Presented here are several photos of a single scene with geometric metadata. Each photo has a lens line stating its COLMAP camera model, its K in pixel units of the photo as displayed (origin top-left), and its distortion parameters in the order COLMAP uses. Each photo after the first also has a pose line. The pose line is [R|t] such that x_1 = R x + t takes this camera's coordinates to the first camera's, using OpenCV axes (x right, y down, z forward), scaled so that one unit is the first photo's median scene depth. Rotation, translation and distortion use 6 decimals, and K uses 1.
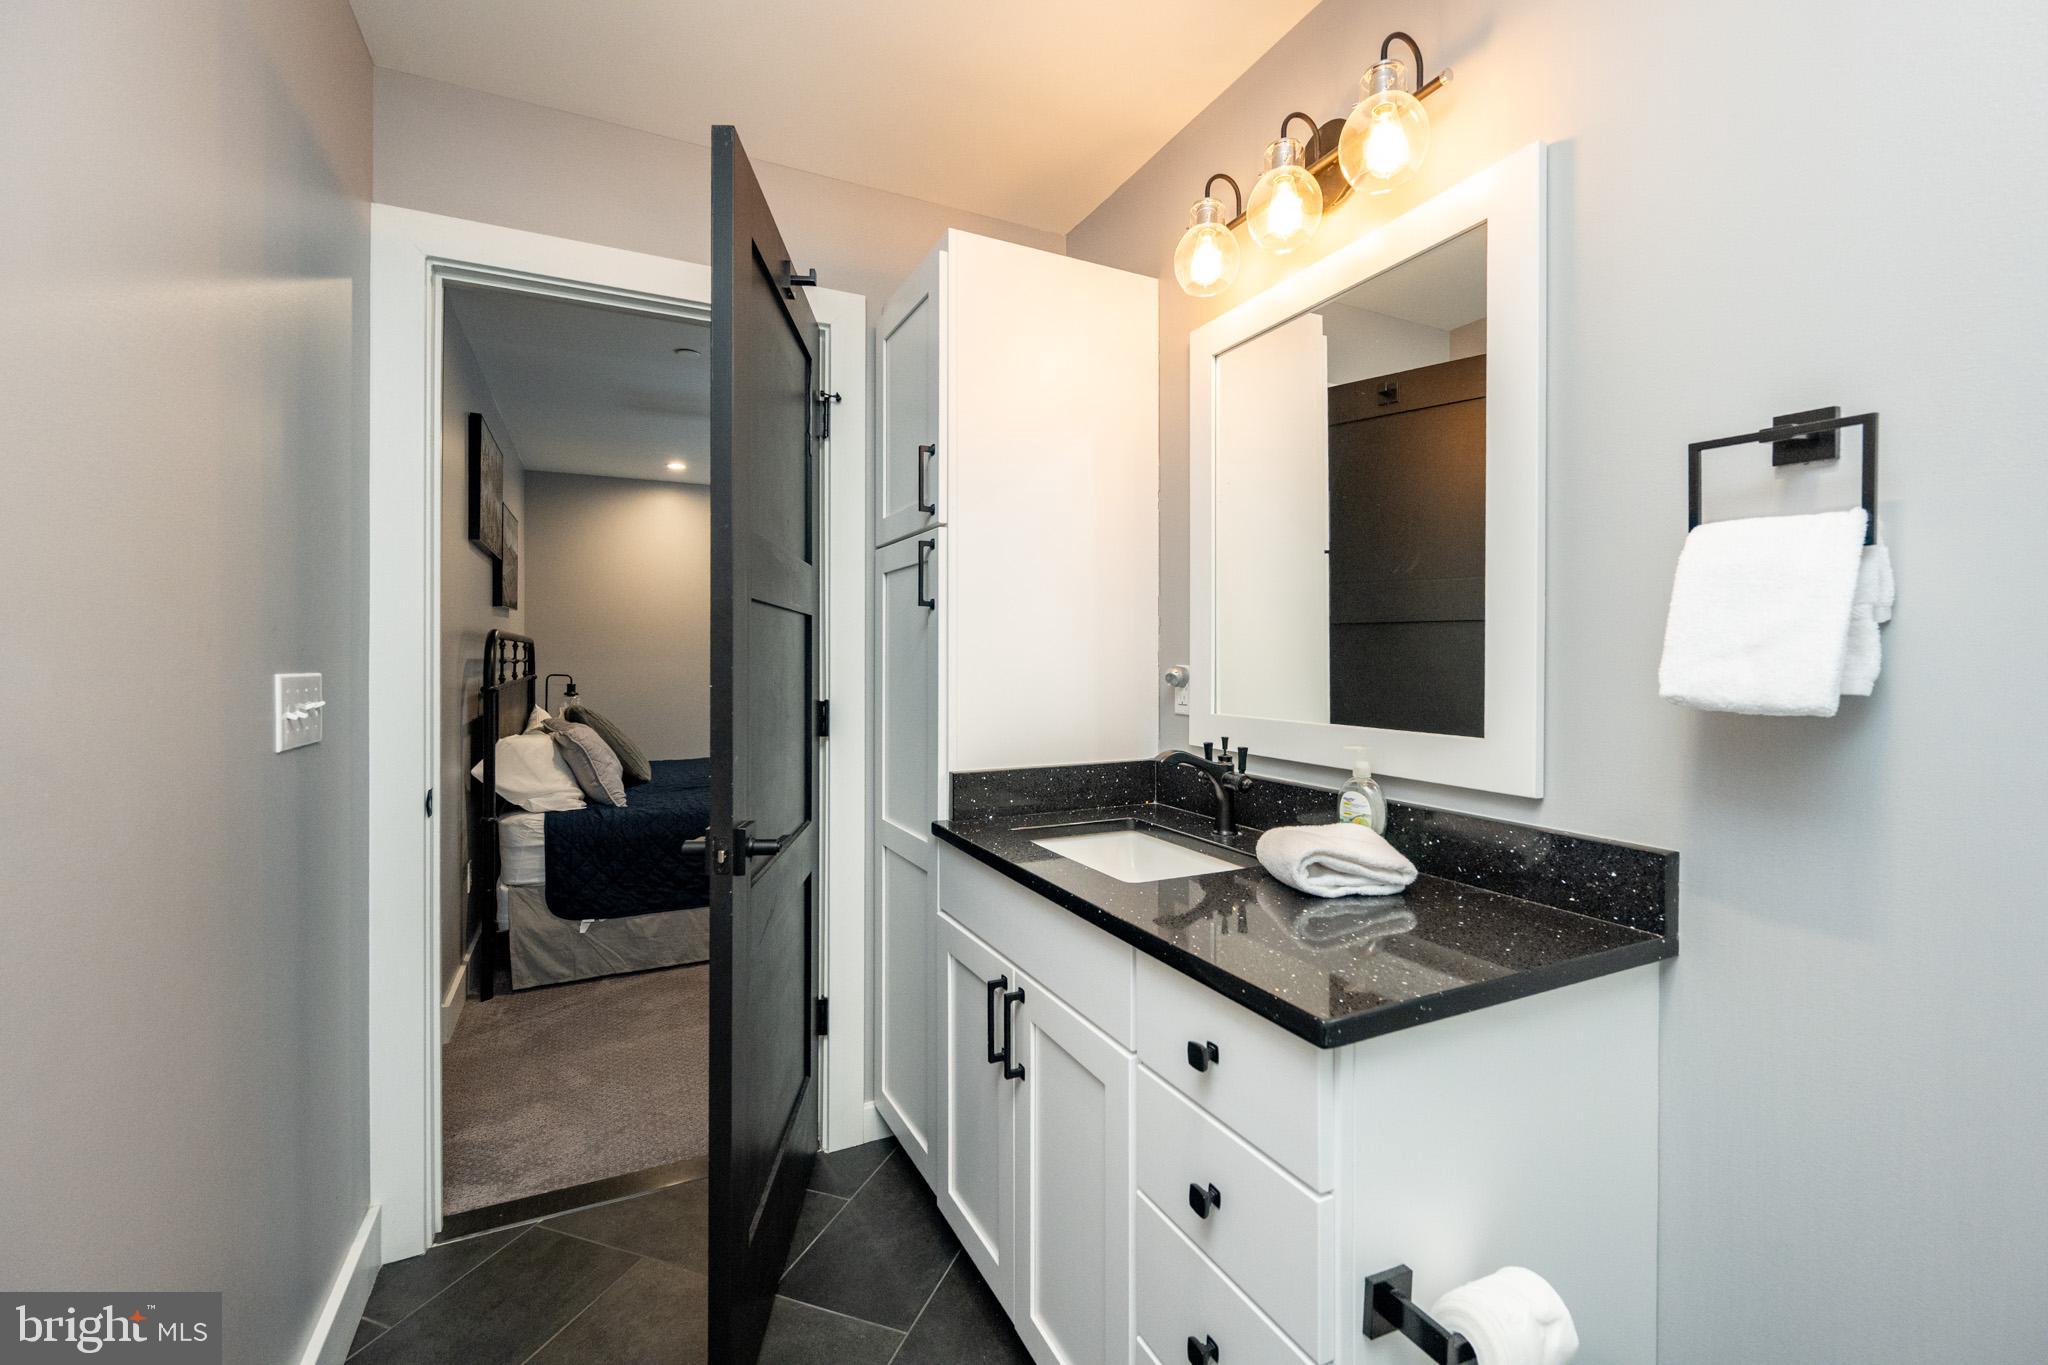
lens RADIAL K [[819.5, 0, 1037.3], [0, 819.5, 678.9], [0, 0, 1]] dist [-0.001156, -0.000066]
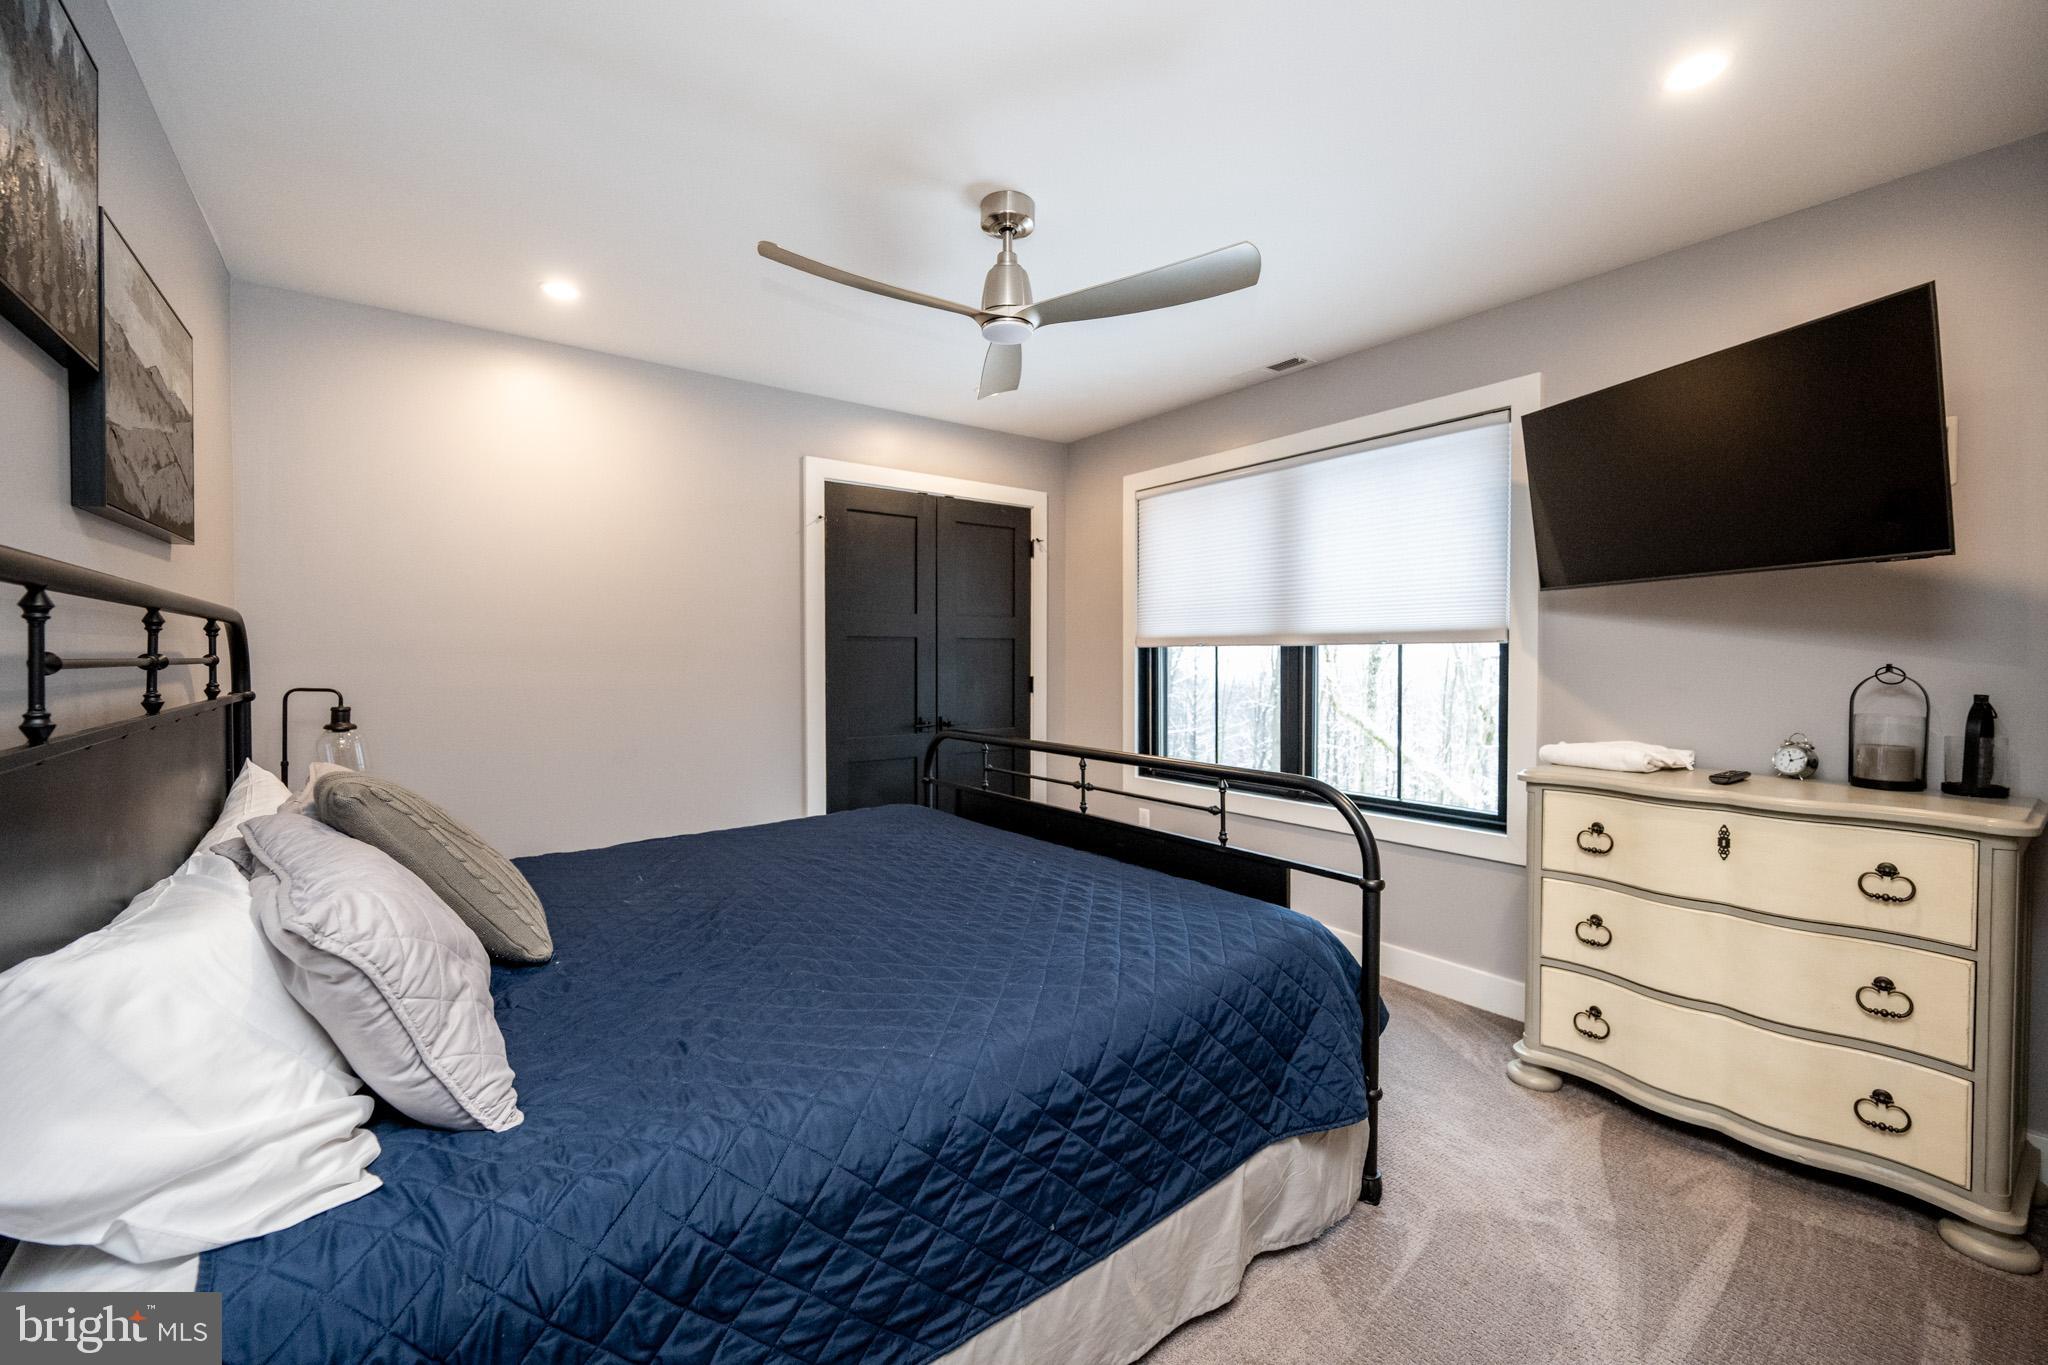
lens RADIAL K [[833.0, 0, 1020.7], [0, 833.0, 678.4], [0, 0, 1]] dist [-0.000311, 0.000096]
pose [[0.987461, -0.006195, 0.157743, -0.279271], [0.005539, 0.999974, 0.004597, -0.013062], [-0.157767, -0.003666, 0.987470, 0.504910]]
